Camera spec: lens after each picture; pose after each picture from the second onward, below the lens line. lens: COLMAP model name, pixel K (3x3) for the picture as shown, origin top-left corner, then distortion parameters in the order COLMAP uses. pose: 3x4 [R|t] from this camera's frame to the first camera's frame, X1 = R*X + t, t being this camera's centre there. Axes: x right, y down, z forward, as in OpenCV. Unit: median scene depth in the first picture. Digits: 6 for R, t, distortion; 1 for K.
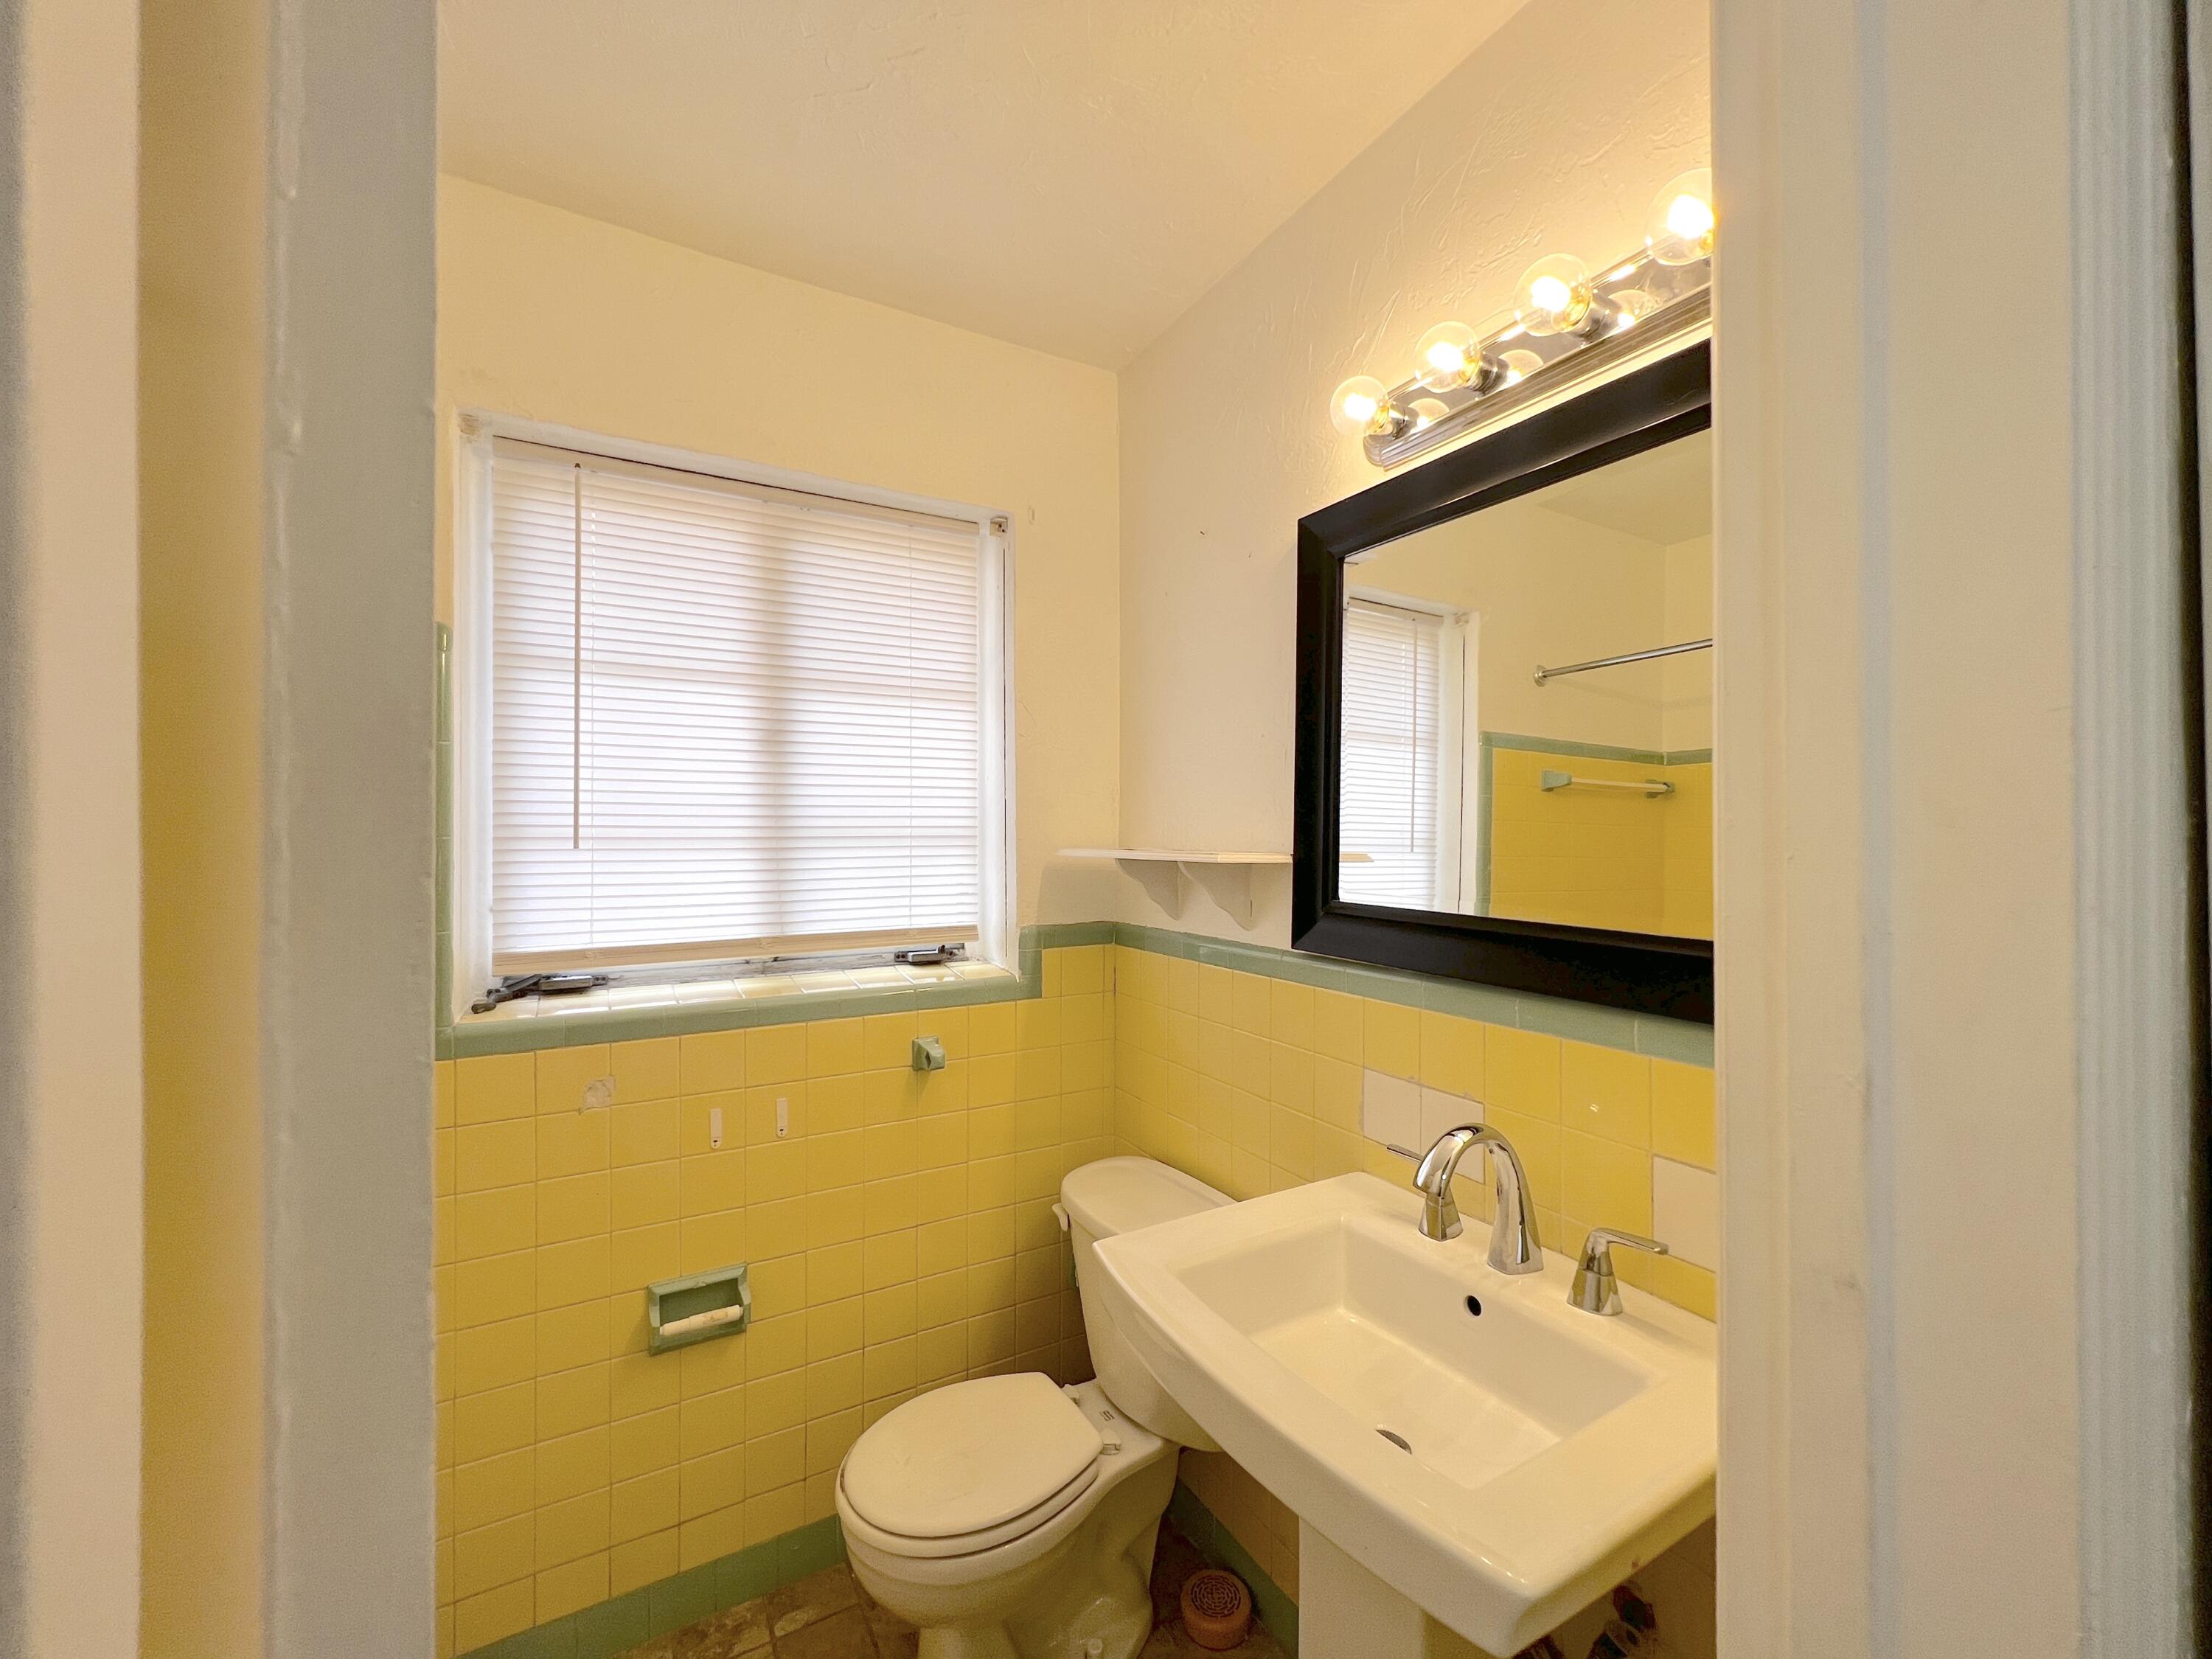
lens RADIAL K [[905.9, 0, 1110.0], [0, 905.9, 834.9], [0, 0, 1]] dist [0.000472, 0.000191]
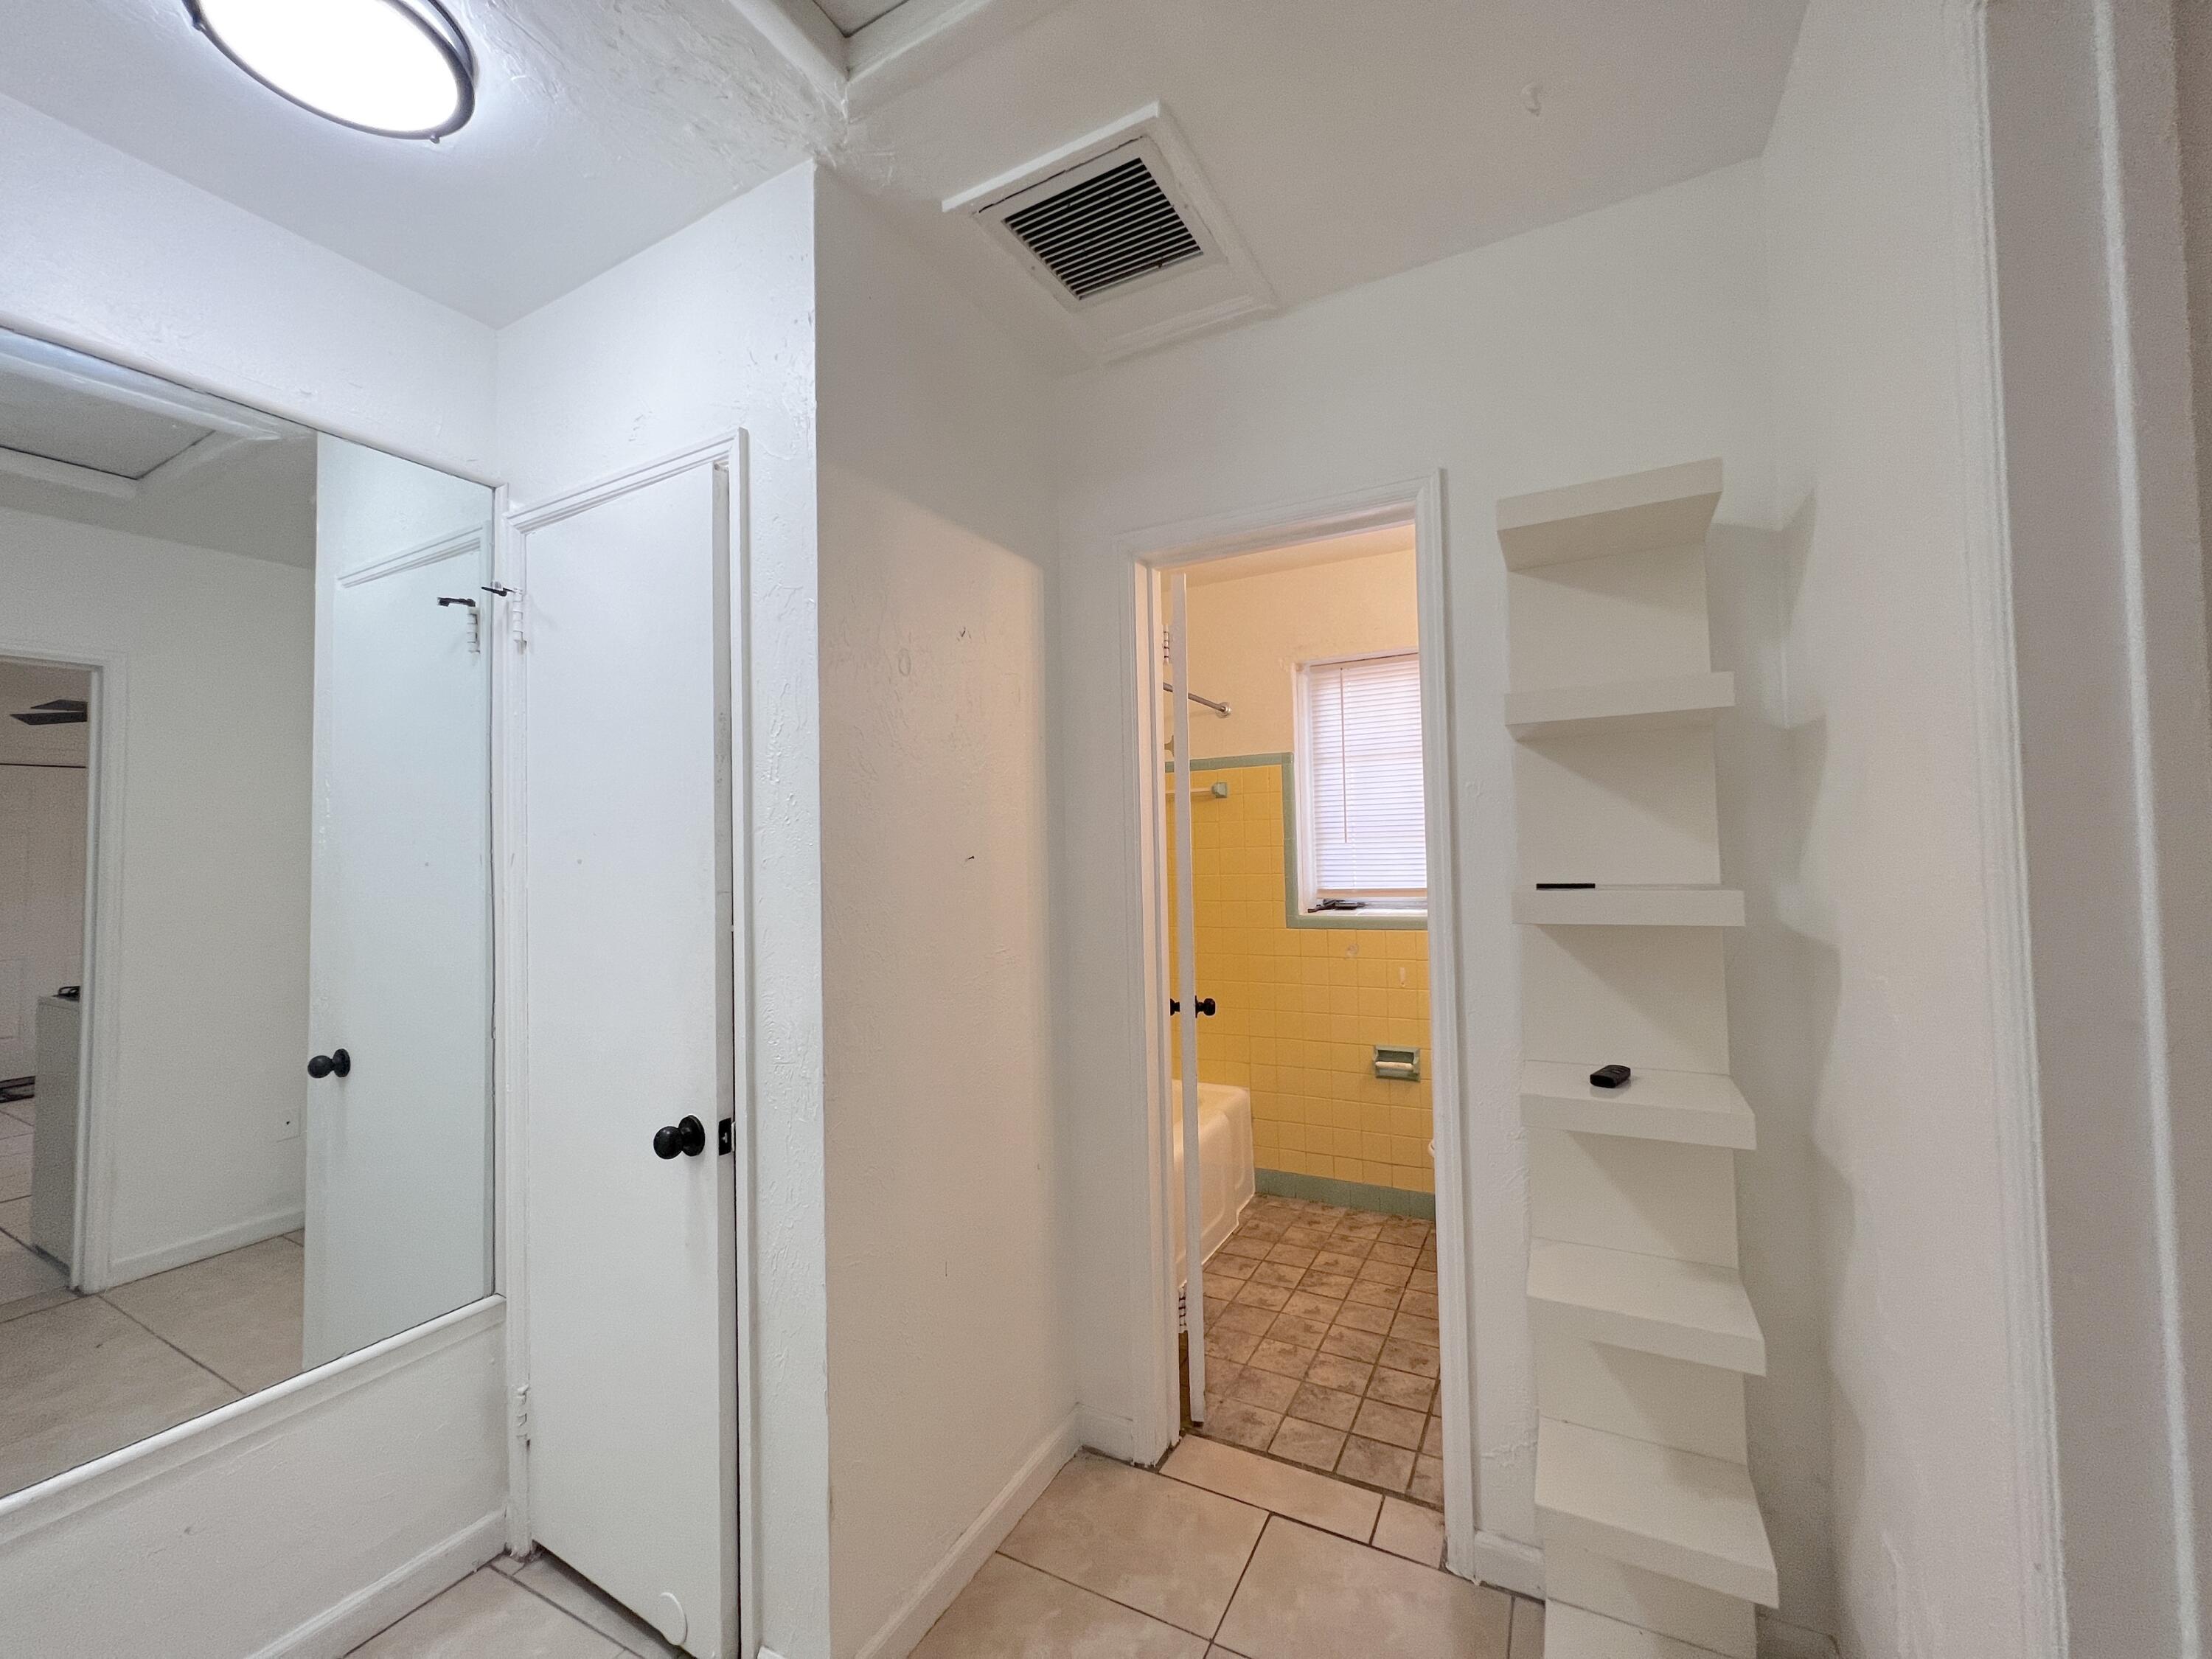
lens RADIAL K [[891.1, 0, 1108.7], [0, 891.1, 837.1], [0, 0, 1]] dist [-0.002483, 0.000760]
pose [[0.530724, -0.030415, -0.846999, 0.940453], [0.024333, 0.999491, -0.020644, 0.032245], [0.847195, -0.009653, 0.531194, -0.639507]]
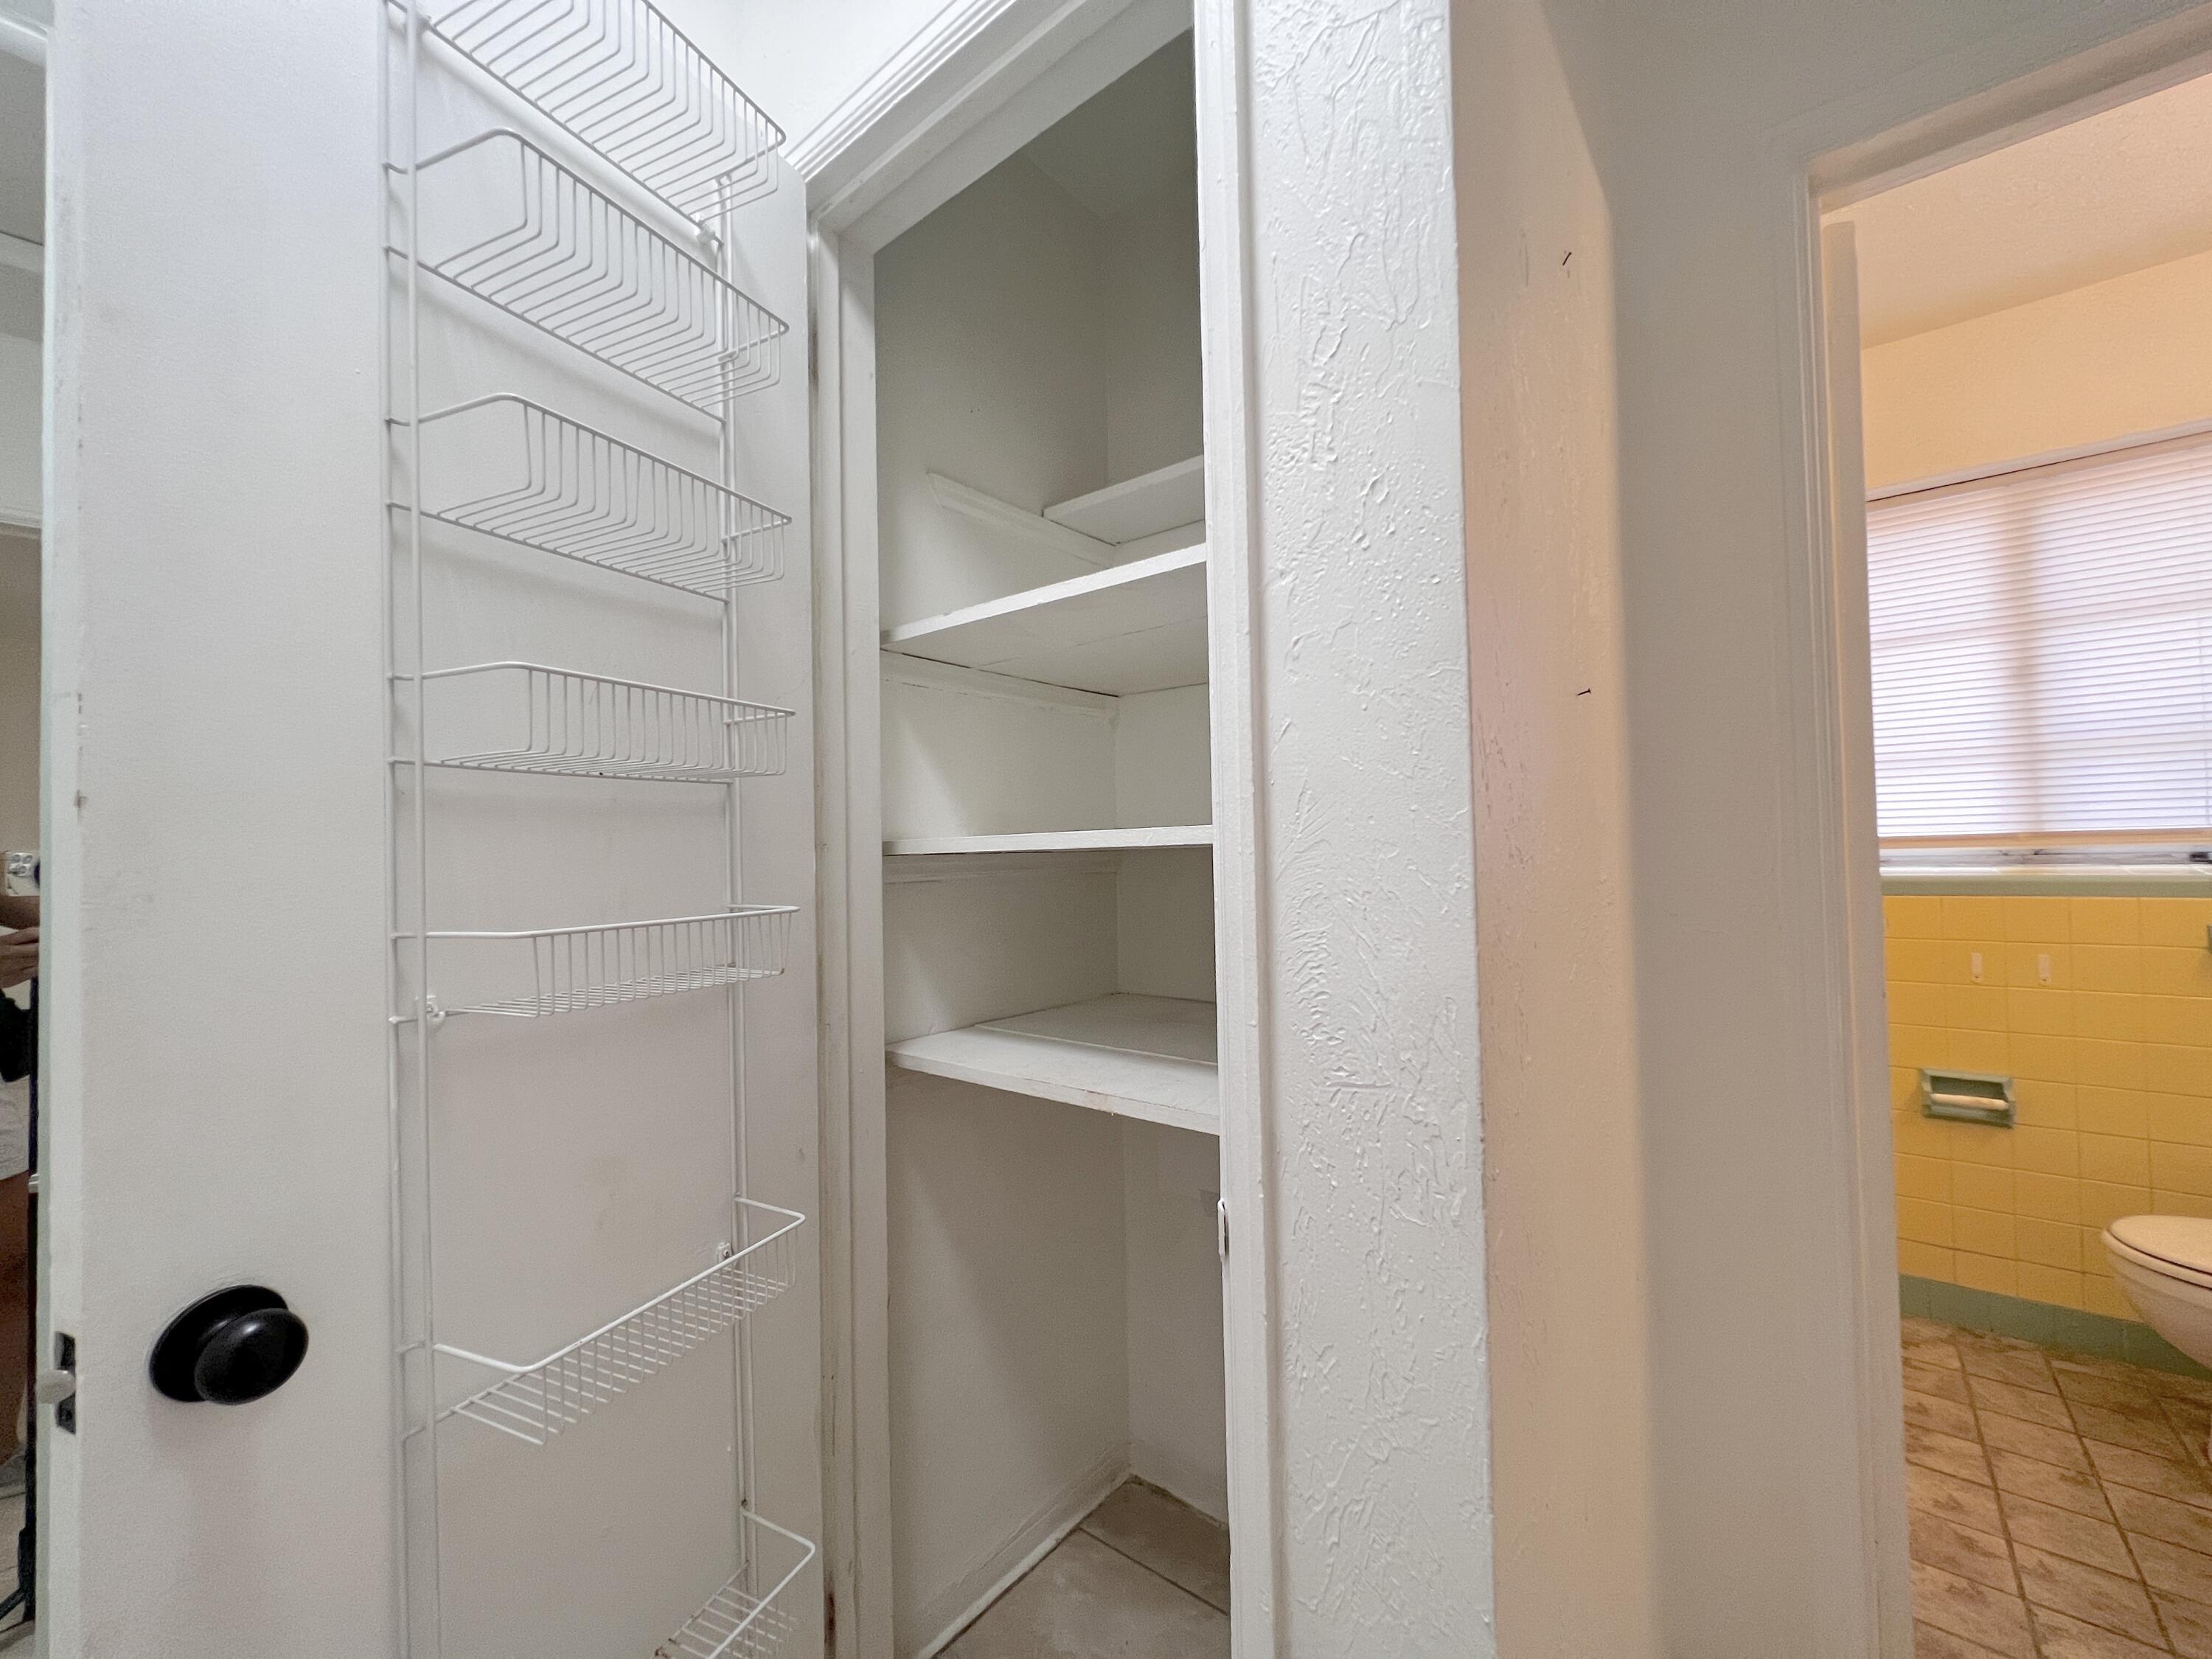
lens RADIAL K [[891.1, 0, 1108.7], [0, 891.1, 837.1], [0, 0, 1]] dist [-0.002483, 0.000760]
pose [[0.363828, -0.025609, -0.931114, 0.336283], [0.022678, 0.999569, -0.018631, 0.126778], [0.931190, -0.014337, 0.364252, -0.689930]]
